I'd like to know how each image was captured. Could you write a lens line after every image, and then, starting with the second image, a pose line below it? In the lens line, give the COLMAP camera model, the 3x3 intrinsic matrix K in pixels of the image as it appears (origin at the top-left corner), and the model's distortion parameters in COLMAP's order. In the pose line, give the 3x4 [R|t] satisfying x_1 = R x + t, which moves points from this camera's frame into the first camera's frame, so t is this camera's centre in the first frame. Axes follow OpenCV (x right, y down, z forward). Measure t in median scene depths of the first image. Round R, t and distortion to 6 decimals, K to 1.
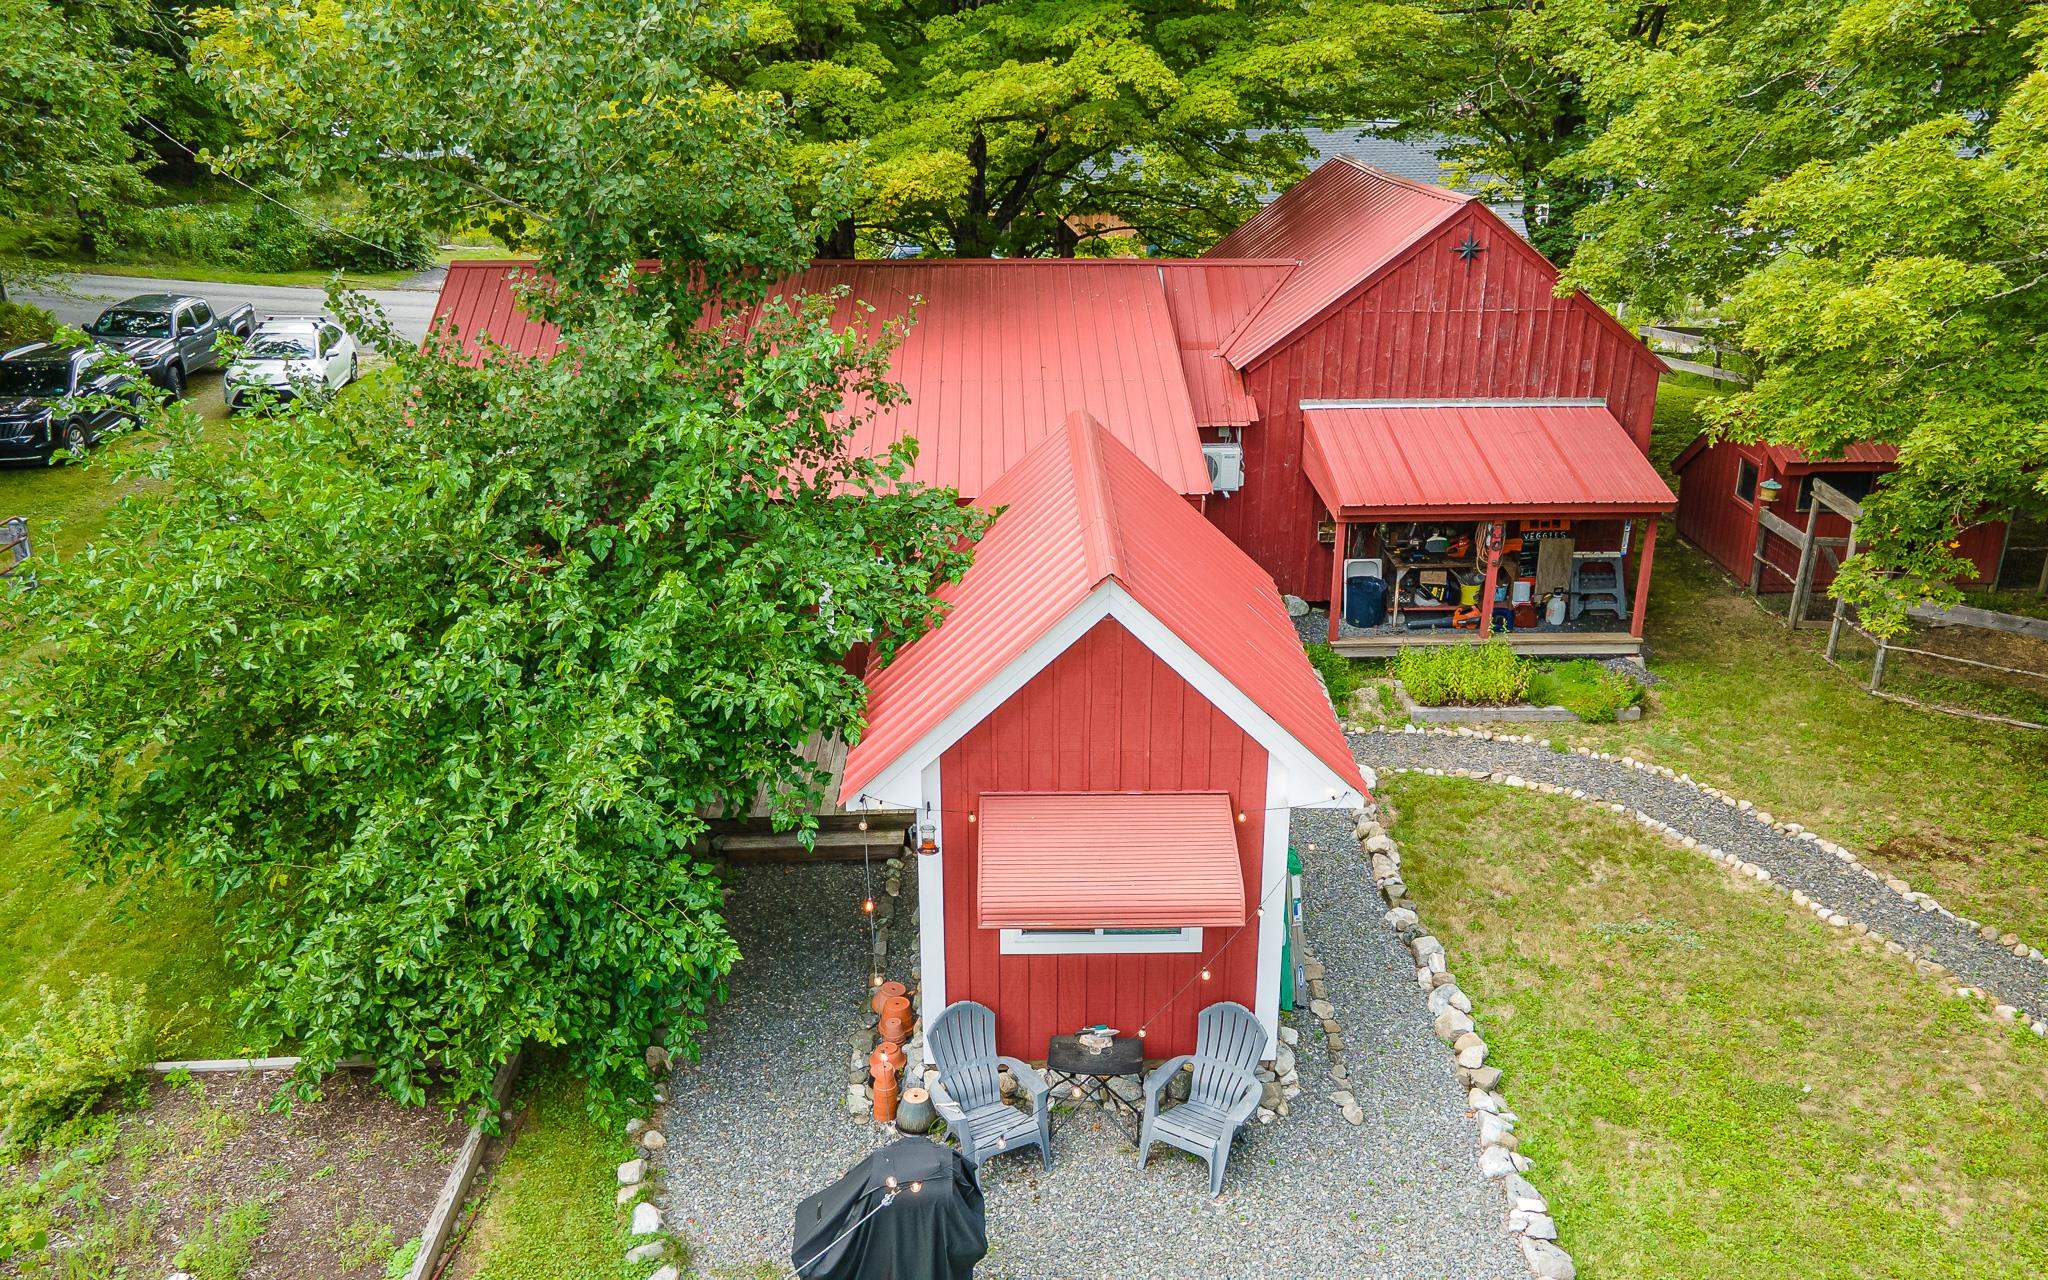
lens RADIAL K [[1661.5, 0, 1057.8], [0, 1661.5, 650.4], [0, 0, 1]] dist [0.028584, 0.052354]
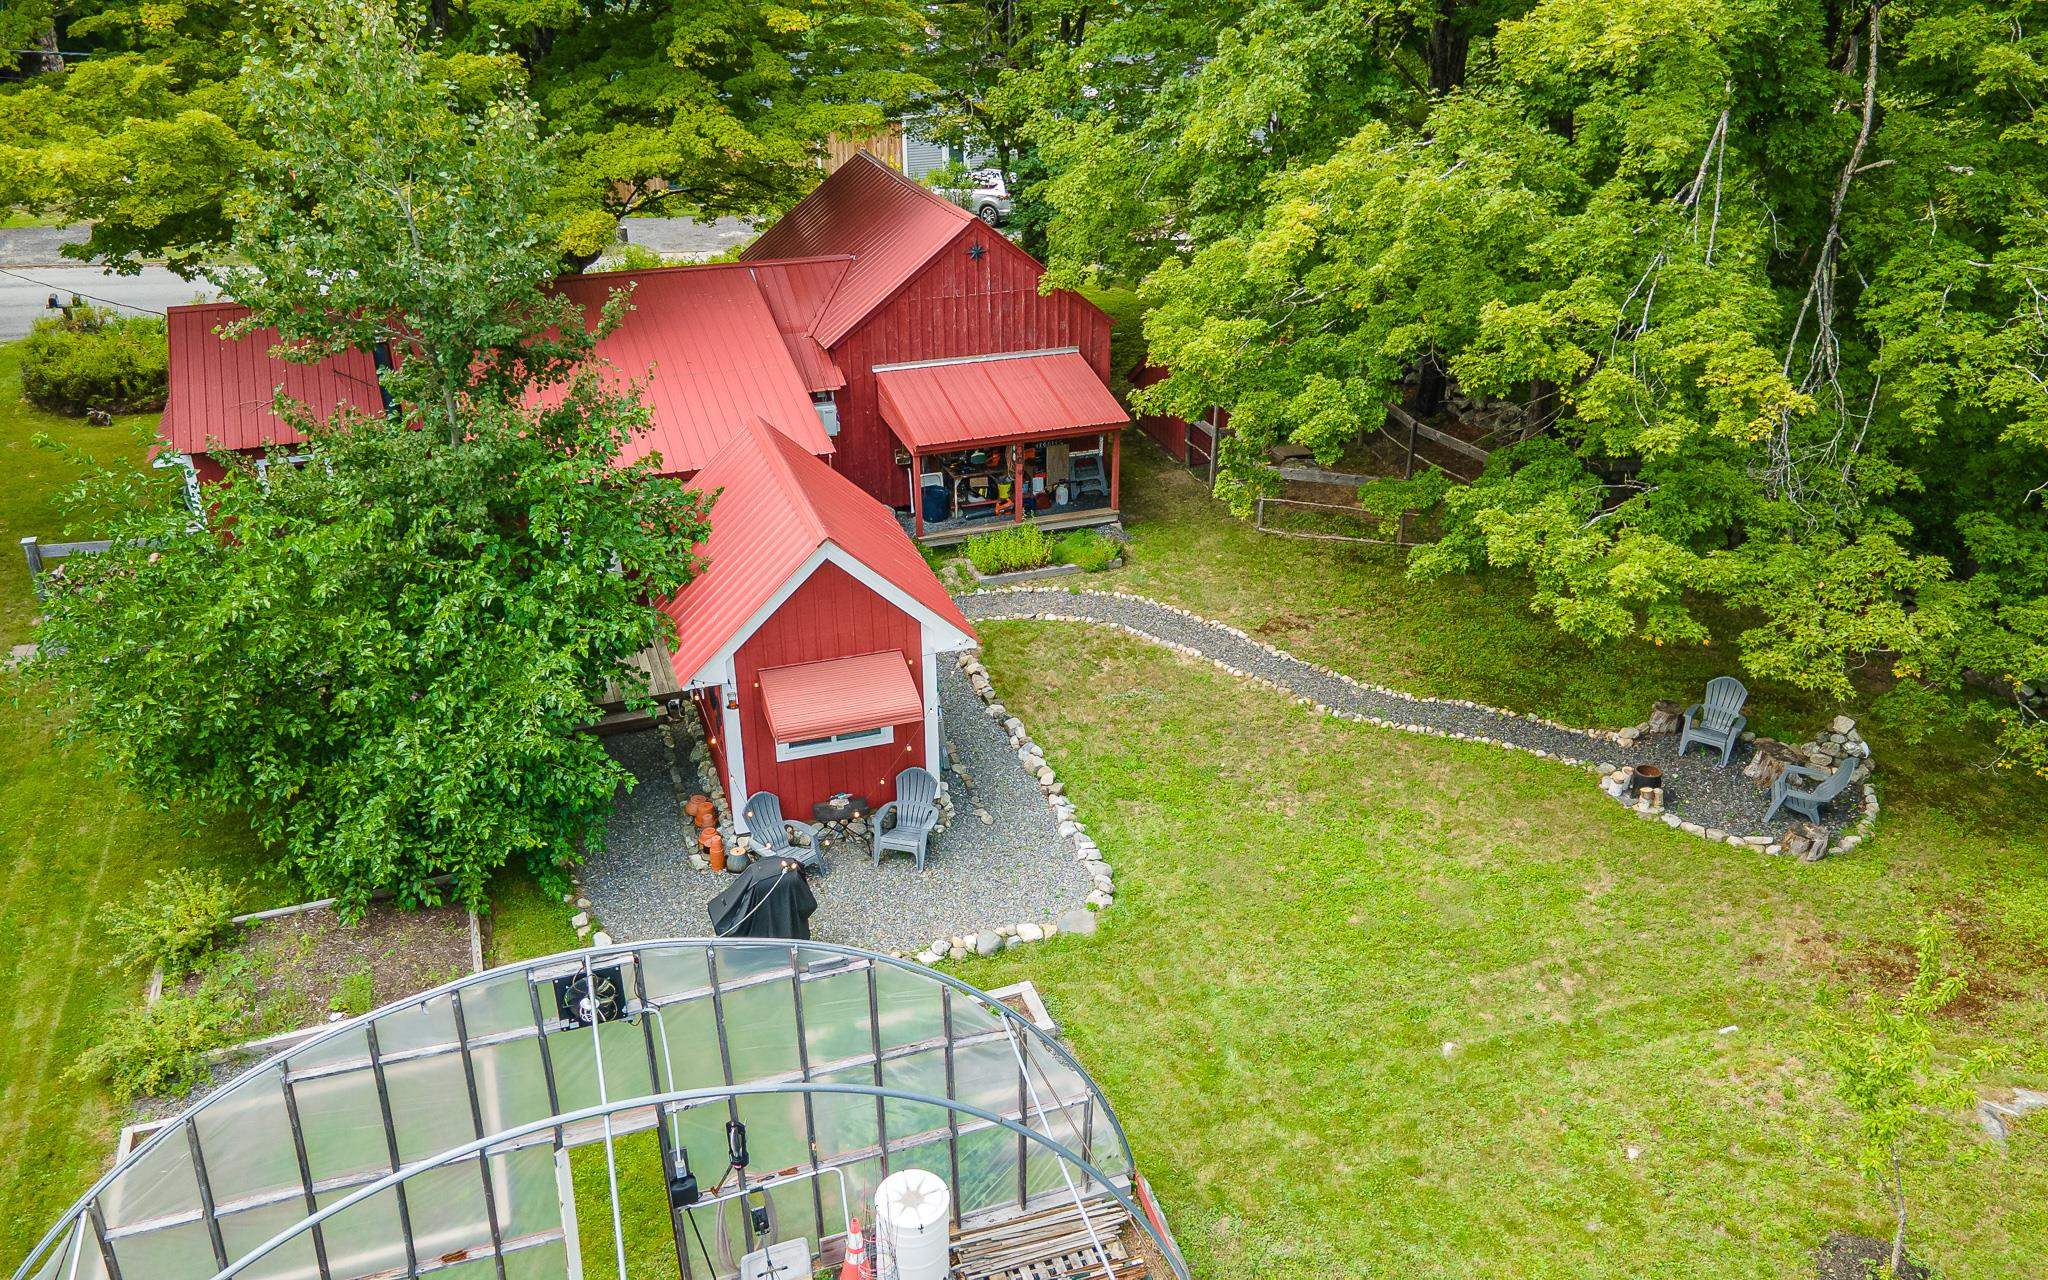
lens RADIAL K [[1655.0, 0, 1074.0], [0, 1655.0, 637.3], [0, 0, 1]] dist [0.048215, -0.096634]
pose [[0.949677, -0.136040, 0.282145, -0.155419], [0.112334, 0.988763, 0.098638, -0.056811], [-0.292393, -0.061980, 0.954287, -0.522306]]
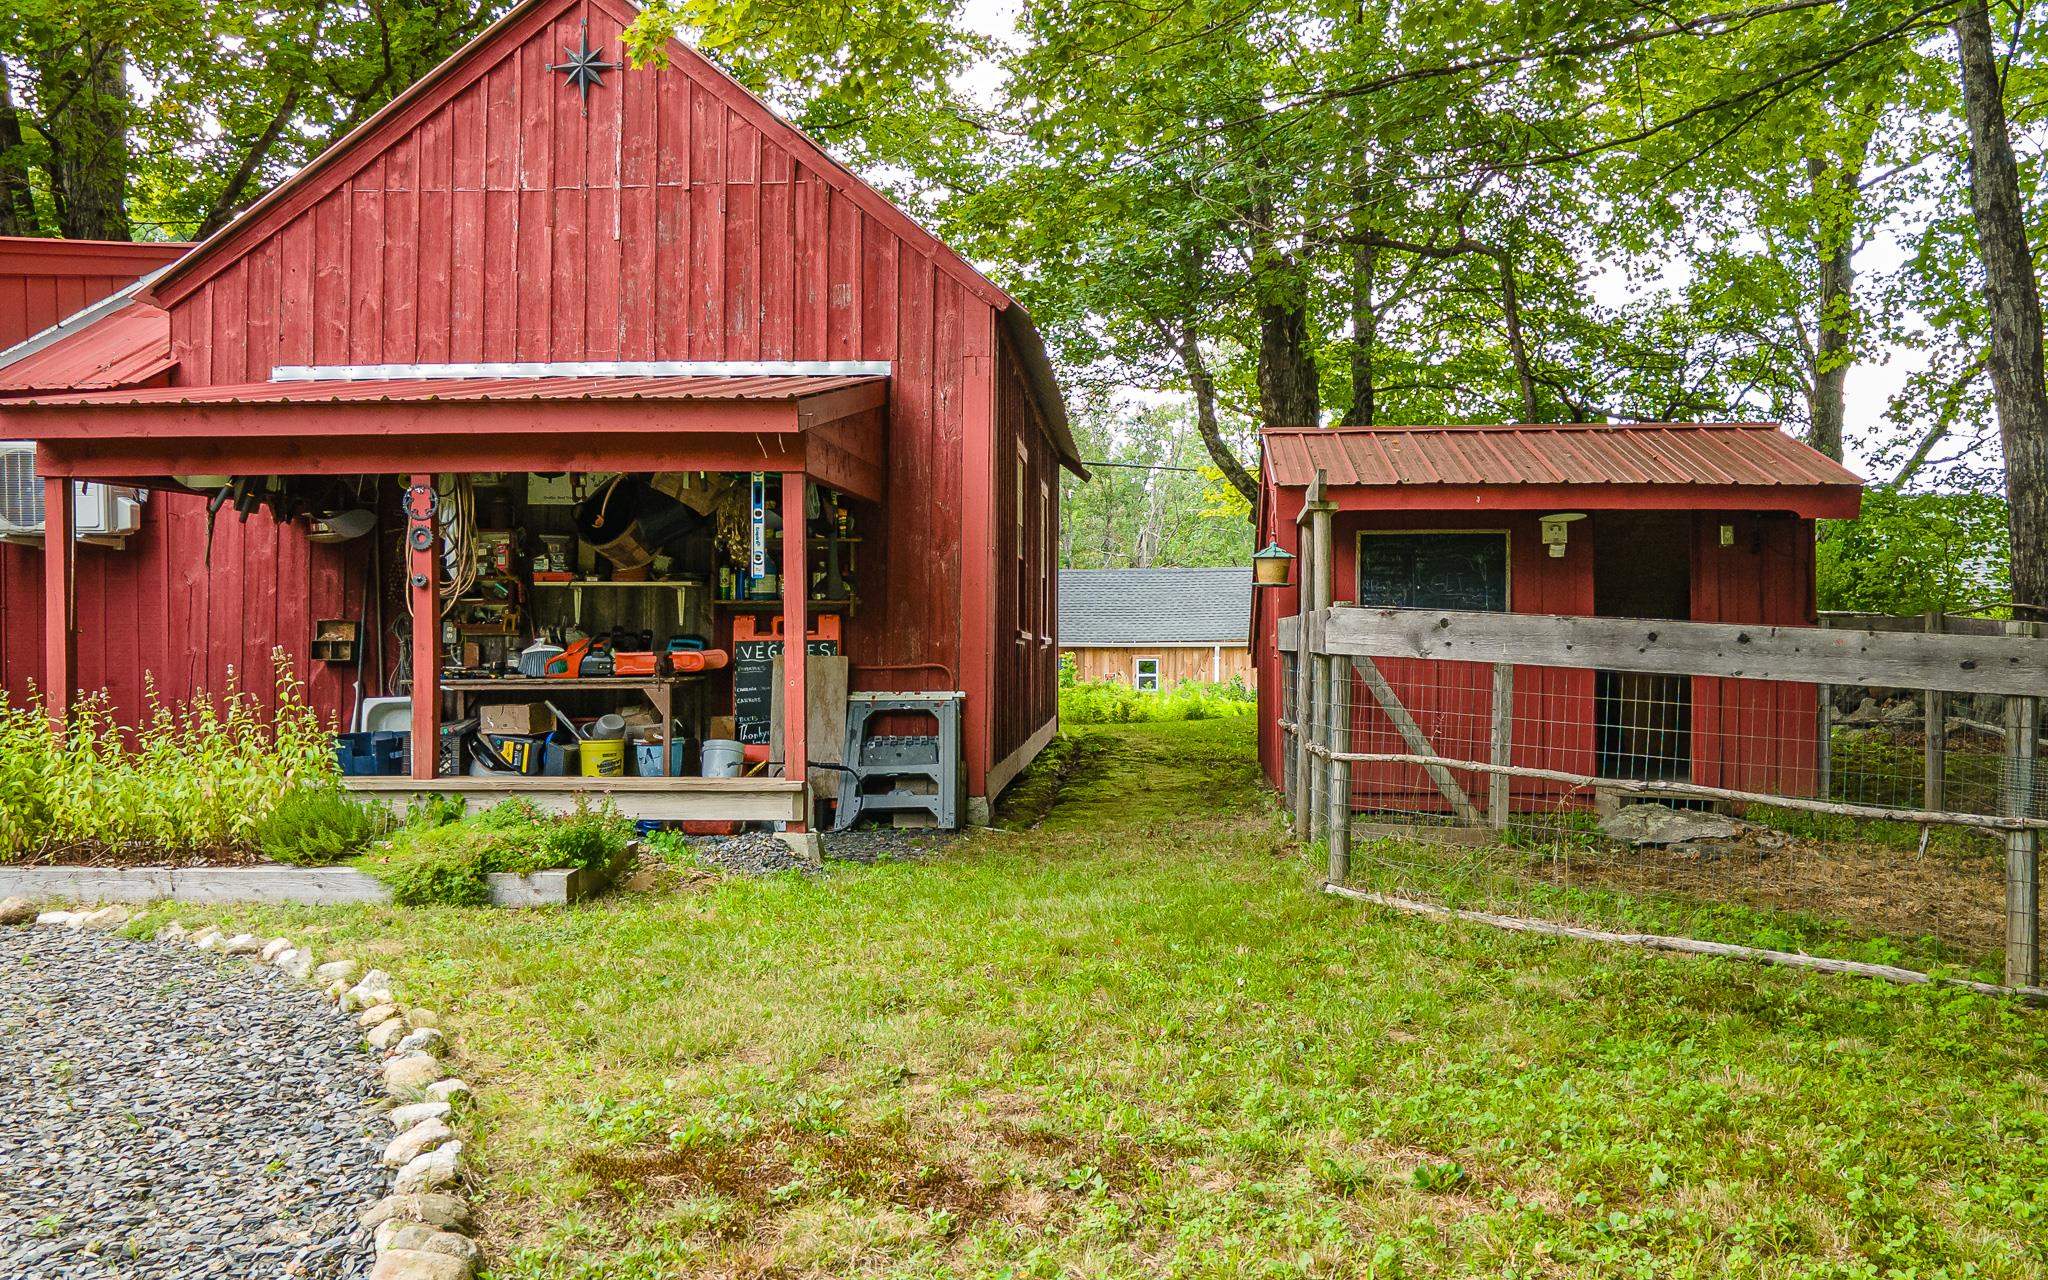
lens RADIAL K [[1655.0, 0, 1074.0], [0, 1655.0, 637.3], [0, 0, 1]] dist [0.048215, -0.096634]
pose [[0.995431, -0.007990, -0.095145, 0.560908], [-0.027450, 0.930476, -0.365324, 0.128321], [0.091449, 0.366266, 0.926005, 0.772668]]
